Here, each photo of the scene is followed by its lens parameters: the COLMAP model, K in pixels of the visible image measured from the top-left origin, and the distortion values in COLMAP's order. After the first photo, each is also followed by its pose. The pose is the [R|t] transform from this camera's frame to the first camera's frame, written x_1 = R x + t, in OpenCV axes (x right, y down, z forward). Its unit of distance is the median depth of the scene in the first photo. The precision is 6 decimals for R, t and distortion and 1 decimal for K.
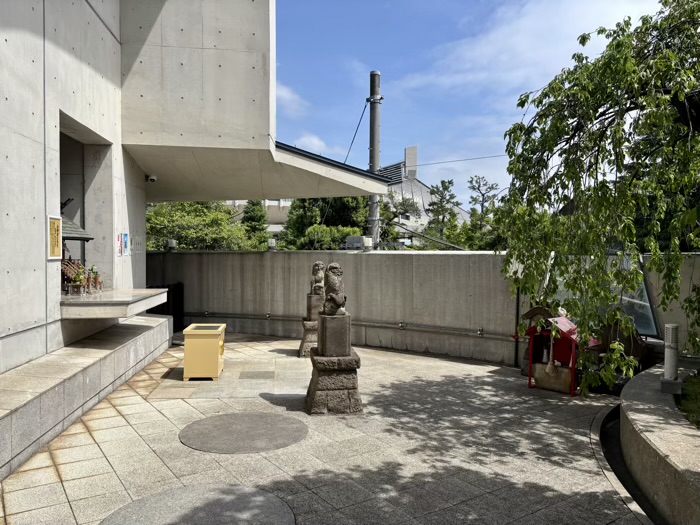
lens RADIAL K [[525.0, 0, 350.0], [0, 525.0, 262.5], [0, 0, 1]] dist [0.005059, 0.001865]
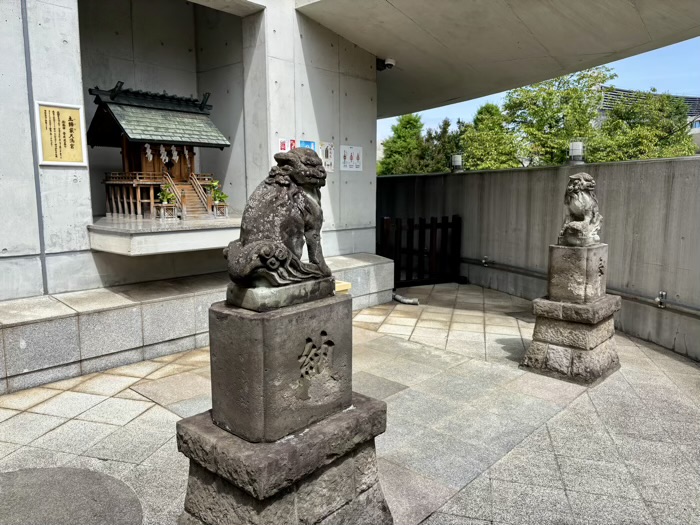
lens RADIAL K [[525.0, 0, 350.0], [0, 525.0, 262.5], [0, 0, 1]] dist [0.005059, 0.001865]
pose [[0.653694, 0.099231, -0.750225, 0.143572], [-0.012031, 0.992603, 0.120807, 0.019905], [0.756663, -0.069945, 0.650053, 0.483361]]
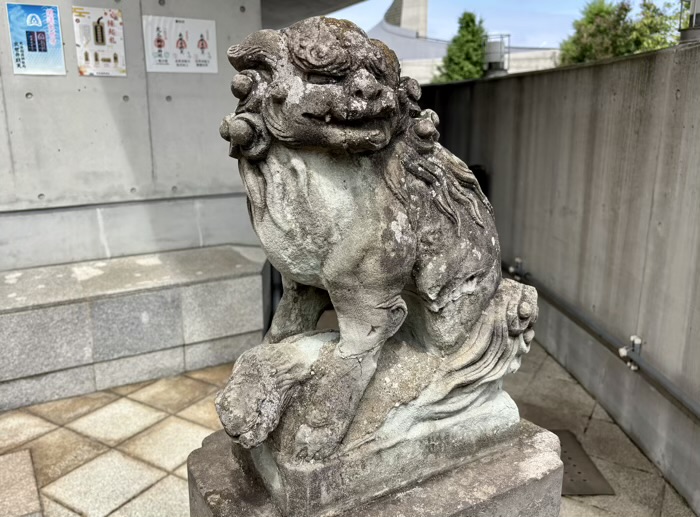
lens RADIAL K [[600.0, 0, 350.0], [0, 600.0, 258.5], [0, 0, 1]] dist [0.008064, 0.000442]
pose [[0.411218, 0.215096, -0.885795, 0.011070], [-0.013594, 0.973099, 0.229985, 0.008172], [0.911436, -0.082532, 0.403080, 0.869188]]
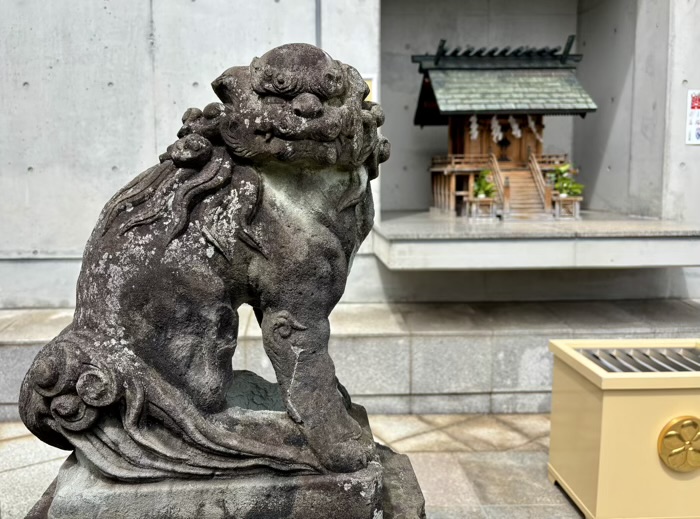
lens RADIAL K [[574.5, 0, 327.1], [0, 574.5, 233.7], [0, 0, 1]] dist [0.005845, -0.003284]
pose [[-0.093041, 0.088881, -0.991687, 0.050190], [-0.010798, 0.995859, 0.090268, 0.017337], [0.995604, 0.019107, -0.091696, 0.610341]]
